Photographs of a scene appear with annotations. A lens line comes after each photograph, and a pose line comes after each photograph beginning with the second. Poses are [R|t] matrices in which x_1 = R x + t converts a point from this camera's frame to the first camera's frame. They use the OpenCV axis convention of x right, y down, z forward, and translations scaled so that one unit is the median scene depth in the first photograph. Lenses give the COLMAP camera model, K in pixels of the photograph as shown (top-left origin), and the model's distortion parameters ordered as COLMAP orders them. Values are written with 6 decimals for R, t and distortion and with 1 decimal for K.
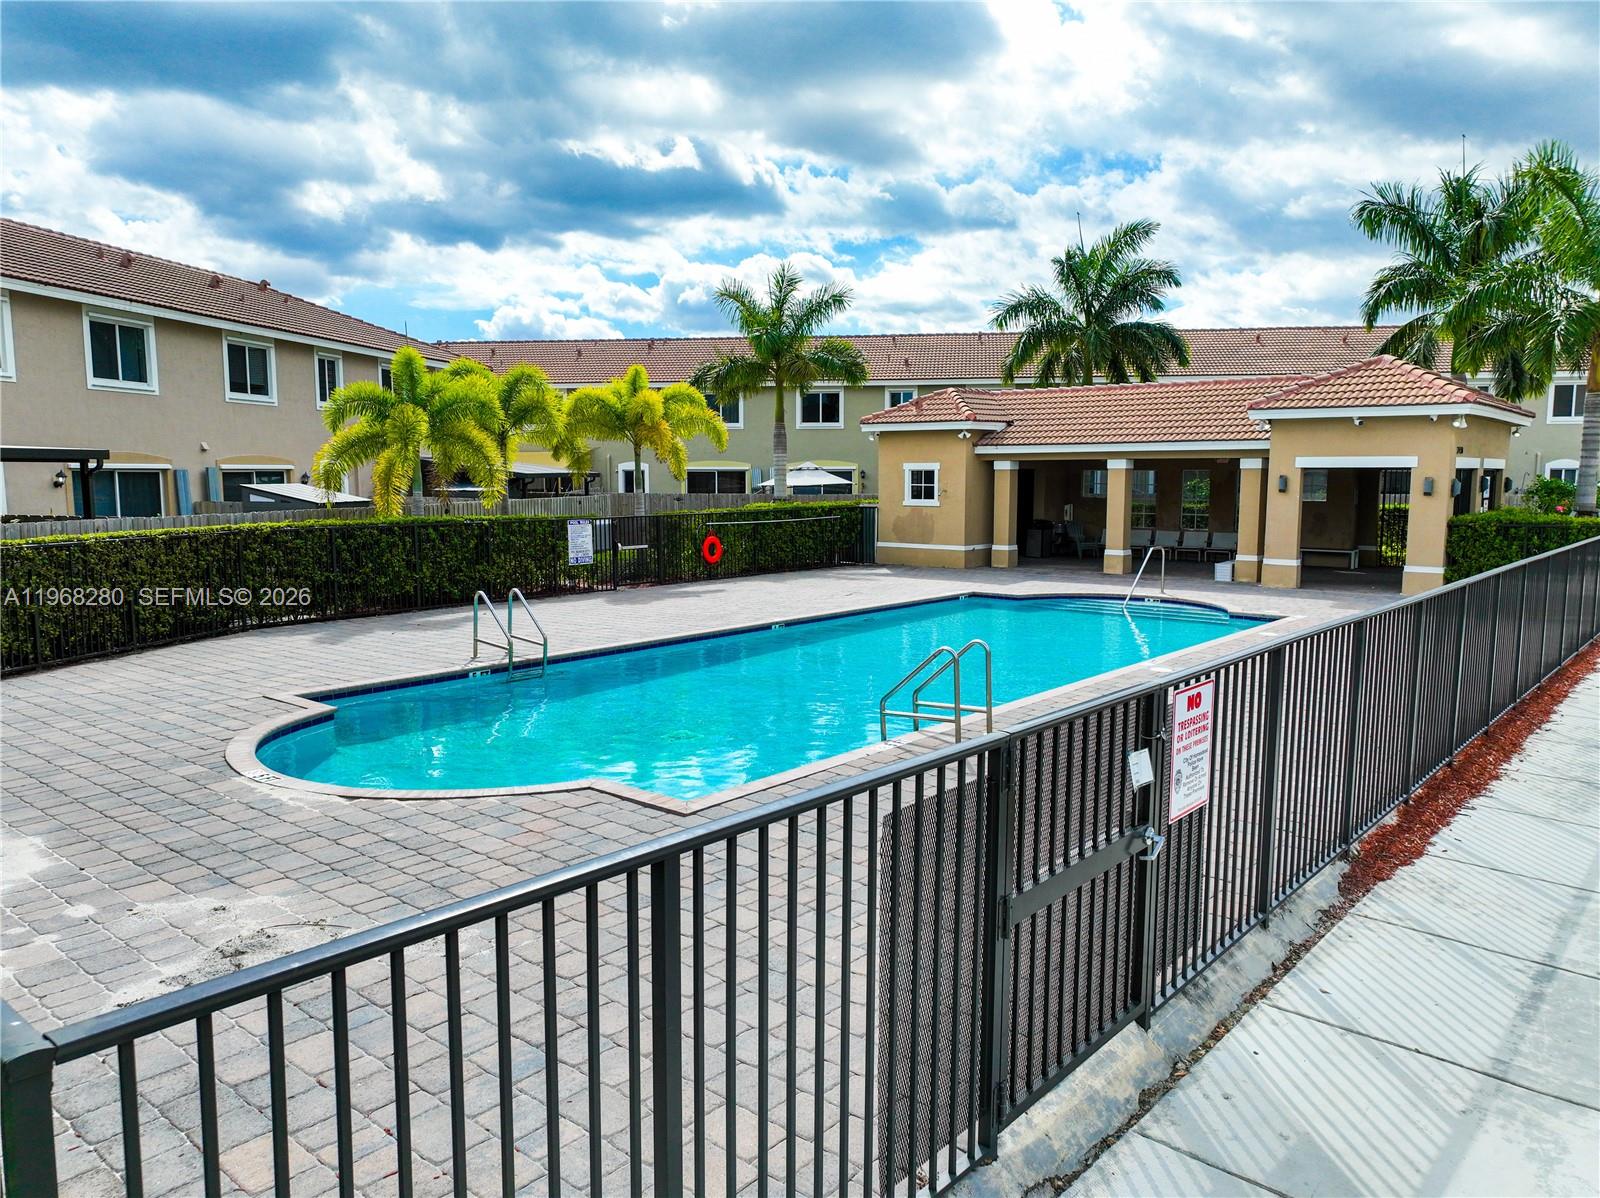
lens RADIAL K [[1134.9, 0, 799.8], [0, 1134.9, 646.8], [0, 0, 1]] dist [0.000215, 0.000768]
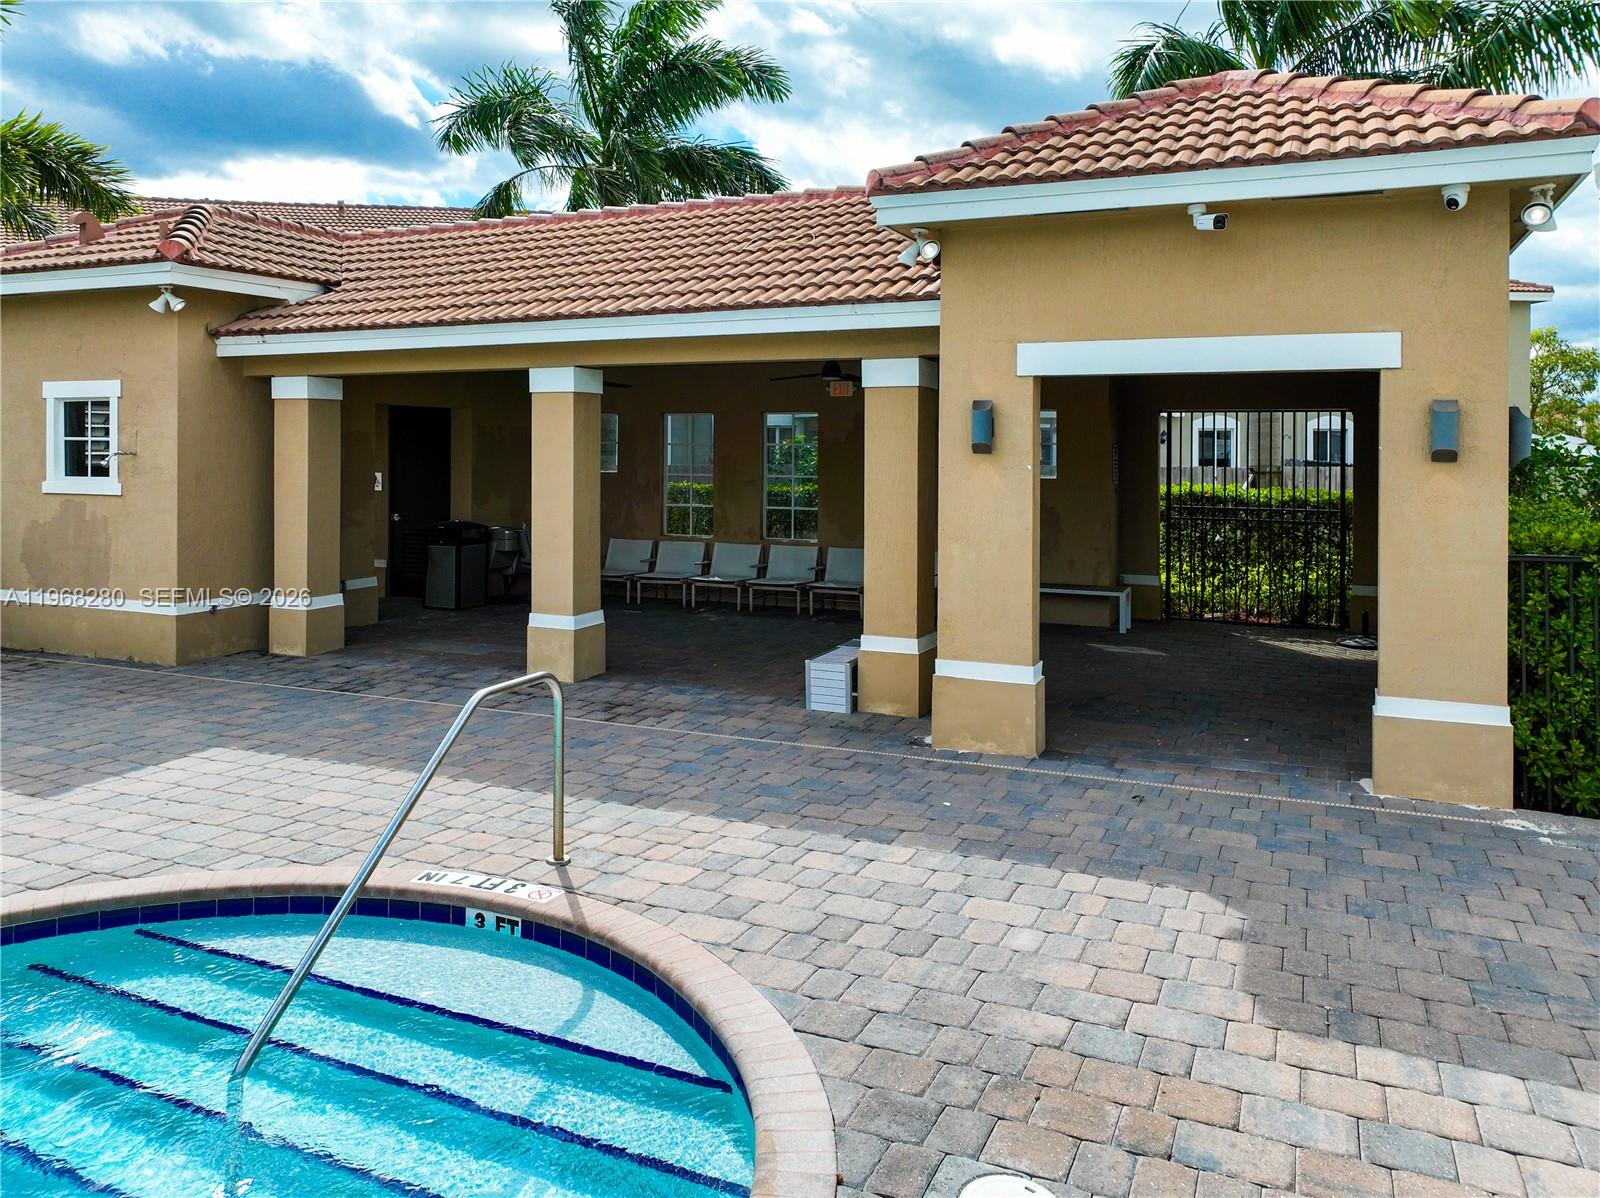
lens RADIAL K [[1136.5, 0, 800.0], [0, 1136.5, 599.0], [0, 0, 1]] dist [-0.002516, -0.001107]
pose [[0.962387, -0.030947, 0.269914, 0.254158], [0.036796, 0.999184, -0.016637, -0.080829], [-0.269179, 0.025943, 0.962741, 0.623925]]
